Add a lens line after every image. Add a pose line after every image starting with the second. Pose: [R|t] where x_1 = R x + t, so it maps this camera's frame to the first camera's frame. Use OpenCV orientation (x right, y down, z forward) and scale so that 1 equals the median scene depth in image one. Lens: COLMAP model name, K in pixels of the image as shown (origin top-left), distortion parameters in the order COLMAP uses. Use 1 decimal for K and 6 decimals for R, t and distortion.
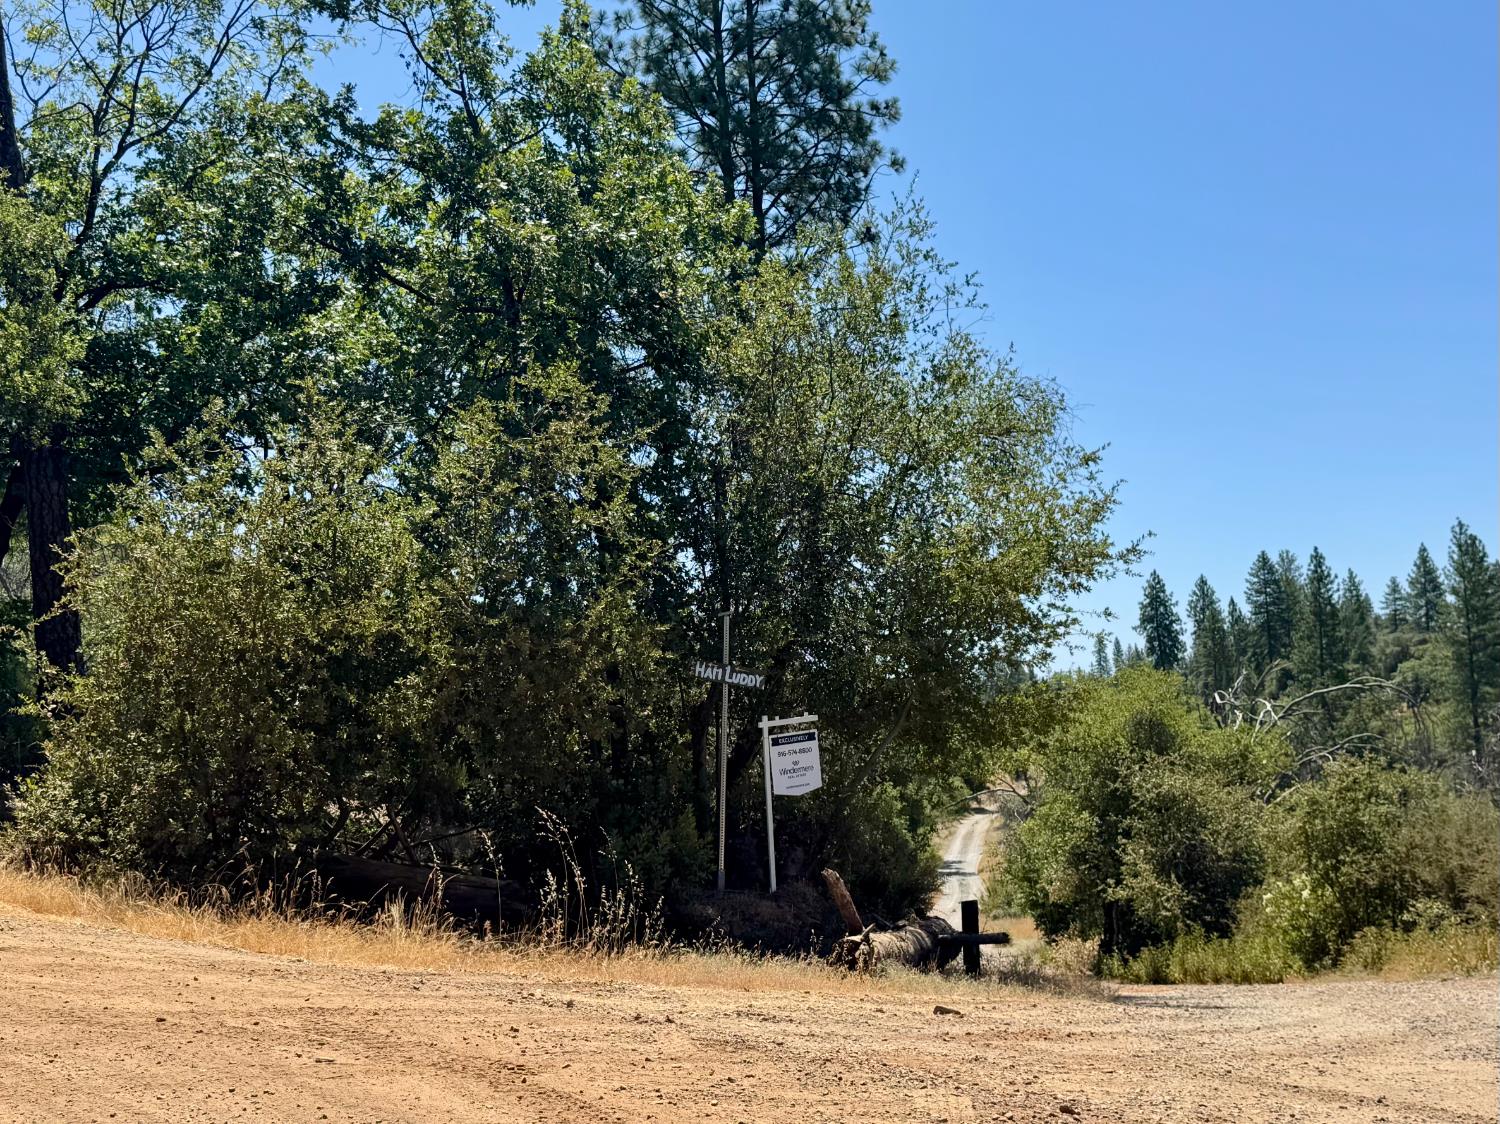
lens RADIAL K [[1685.3, 0, 742.7], [0, 1685.3, 571.4], [0, 0, 1]] dist [0.057686, 0.000000]
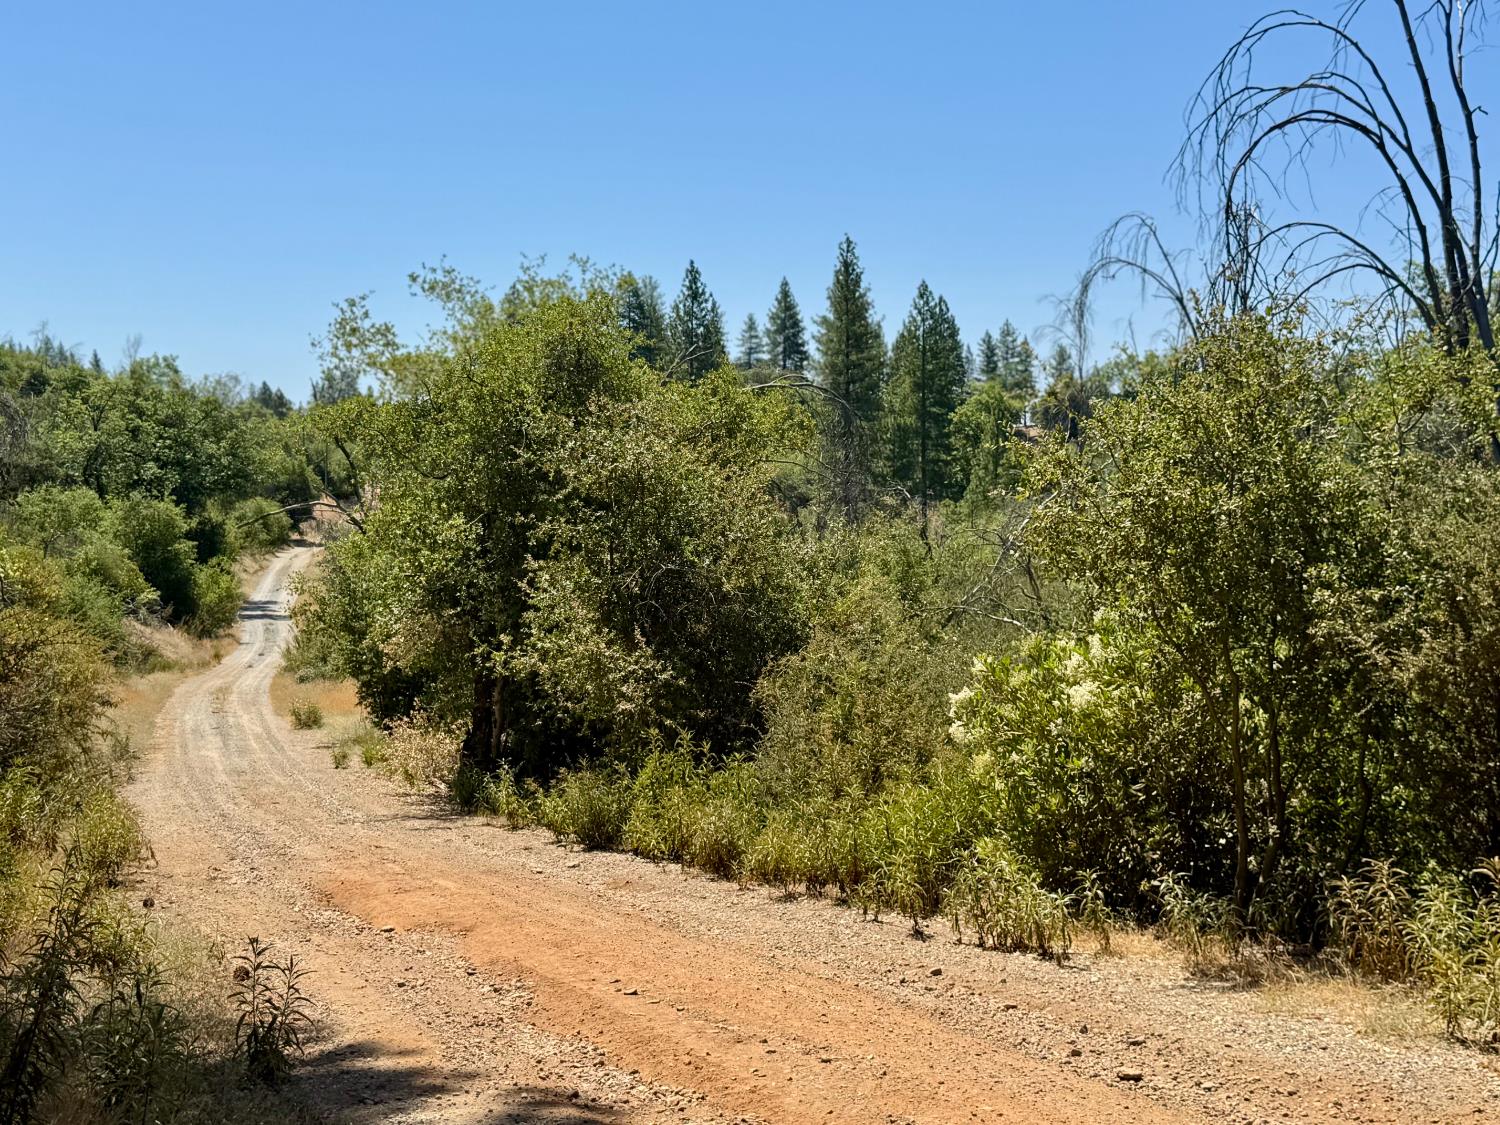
lens RADIAL K [[1869.0, 0, 741.2], [0, 1869.0, 562.9], [0, 0, 1]] dist [0.100645, 0.000000]
pose [[0.933364, 0.018916, 0.358431, 0.069053], [-0.071867, 0.988237, 0.134989, 0.067765], [-0.351662, -0.151753, 0.923745, 0.394409]]
